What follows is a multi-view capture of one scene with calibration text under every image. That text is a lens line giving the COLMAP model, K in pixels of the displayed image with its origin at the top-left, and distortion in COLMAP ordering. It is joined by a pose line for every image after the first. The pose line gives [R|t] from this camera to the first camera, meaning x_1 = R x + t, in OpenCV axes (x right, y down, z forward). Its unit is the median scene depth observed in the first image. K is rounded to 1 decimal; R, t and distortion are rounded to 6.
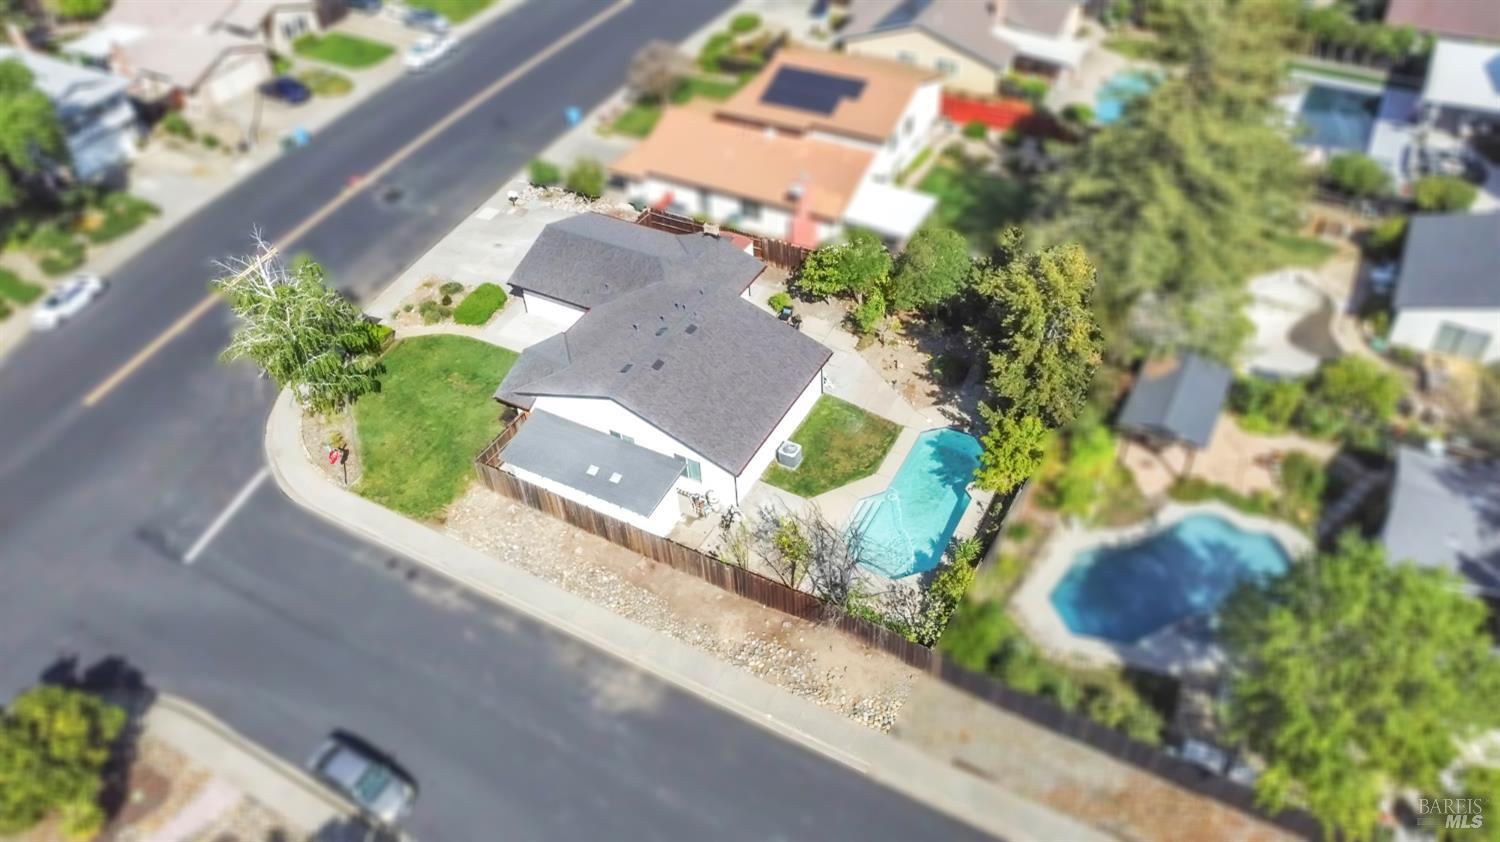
lens RADIAL K [[1086.1, 0, 758.1], [0, 1086.1, 396.8], [0, 0, 1]] dist [-0.032982, -0.001603]
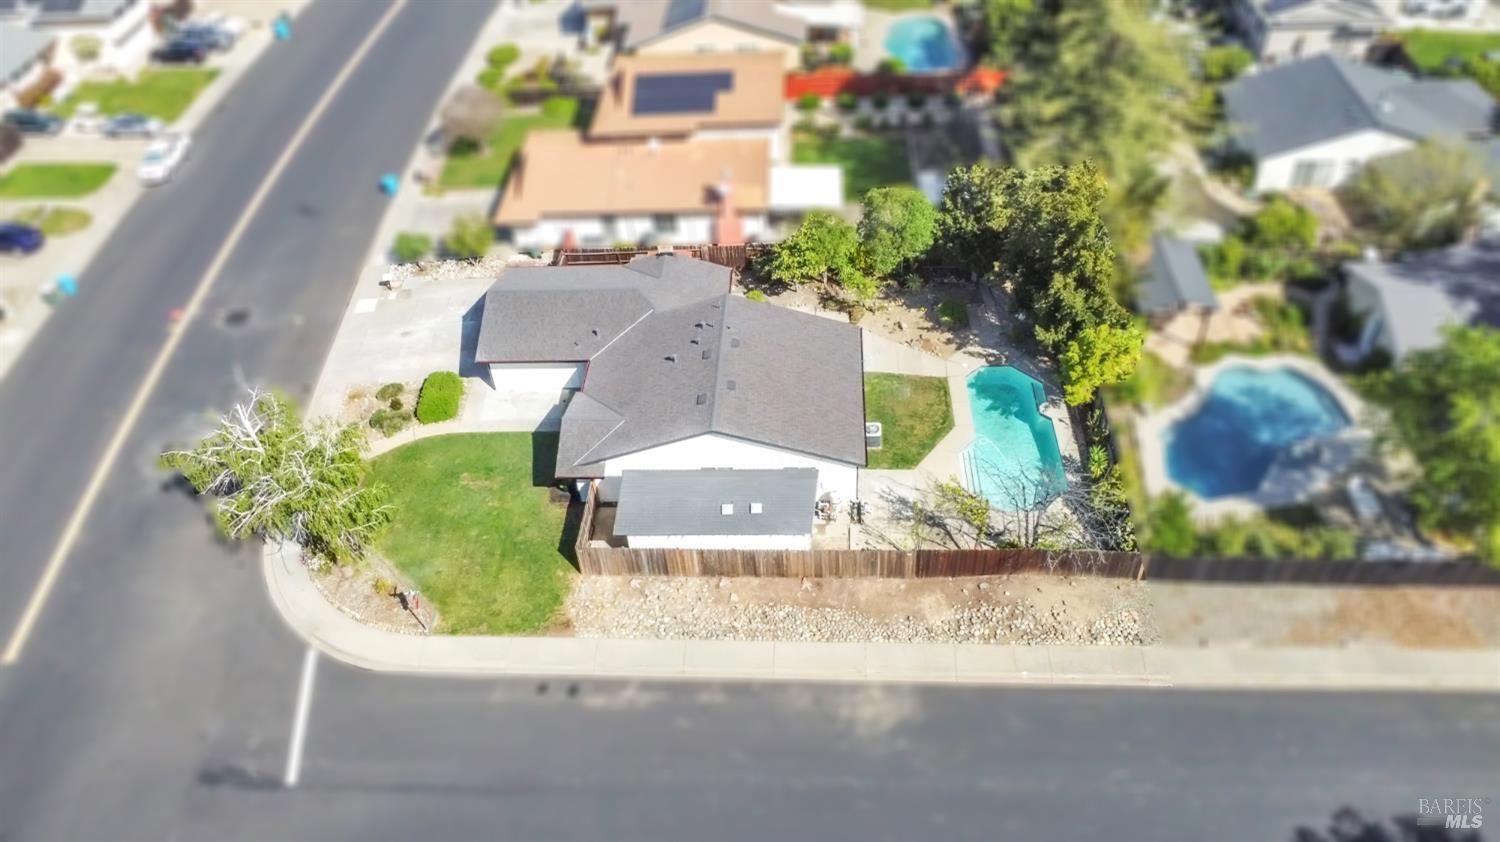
lens RADIAL K [[1086.1, 0, 758.1], [0, 1086.1, 396.8], [0, 0, 1]] dist [-0.032982, -0.001603]
pose [[0.899286, -0.294592, 0.323264, -0.349578], [0.301199, 0.953069, 0.030632, -0.038584], [-0.317117, 0.069820, 0.945813, 0.095719]]
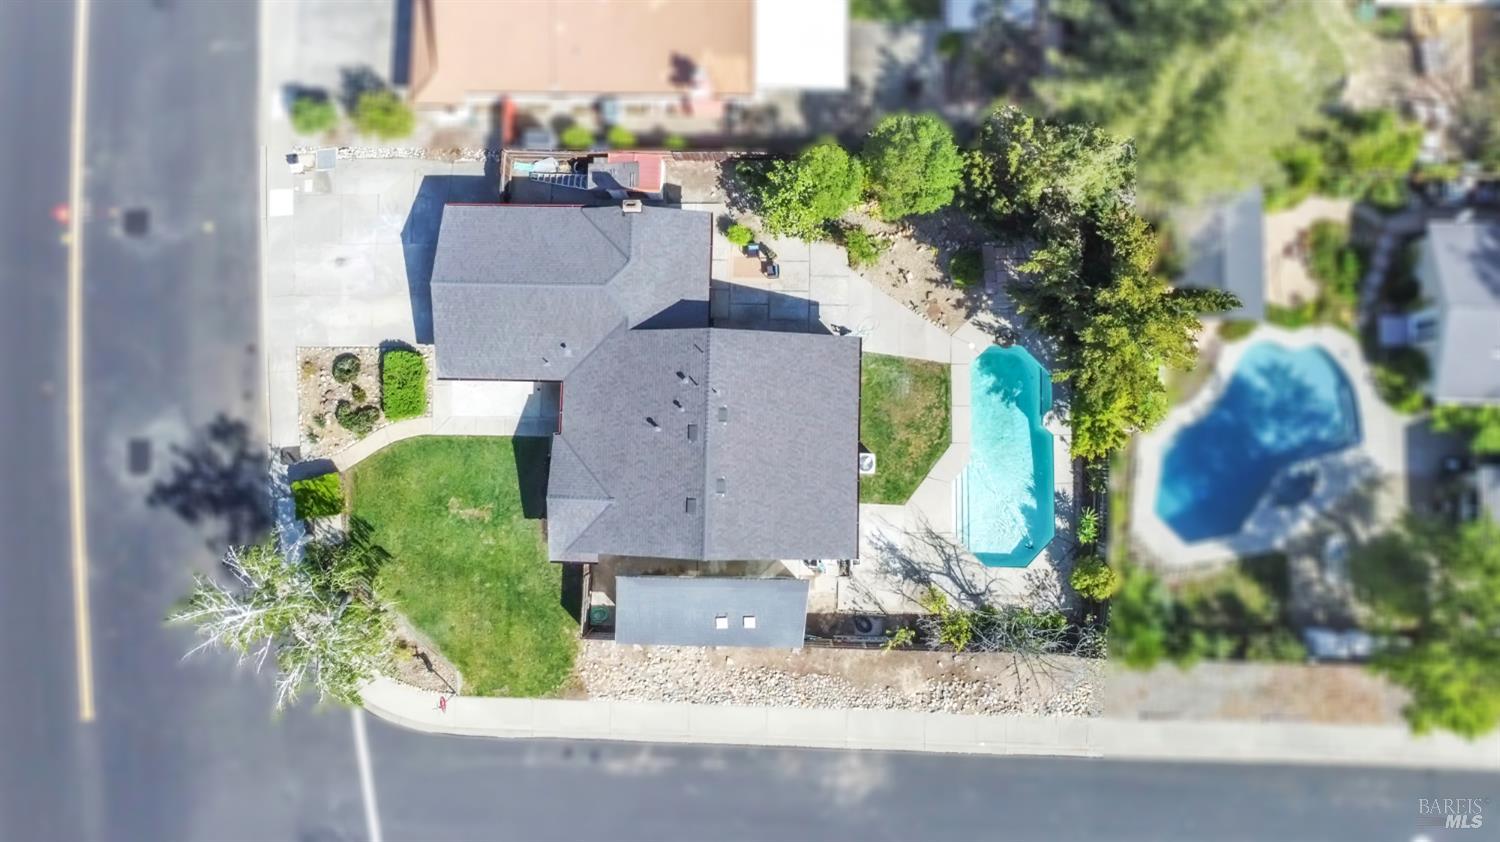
lens RADIAL K [[1086.1, 0, 758.1], [0, 1086.1, 396.8], [0, 0, 1]] dist [-0.032982, -0.001603]
pose [[0.890300, -0.451680, 0.057882, -0.078531], [0.304711, 0.685366, 0.661381, -0.609432], [-0.338403, -0.571191, 0.747813, 0.332789]]
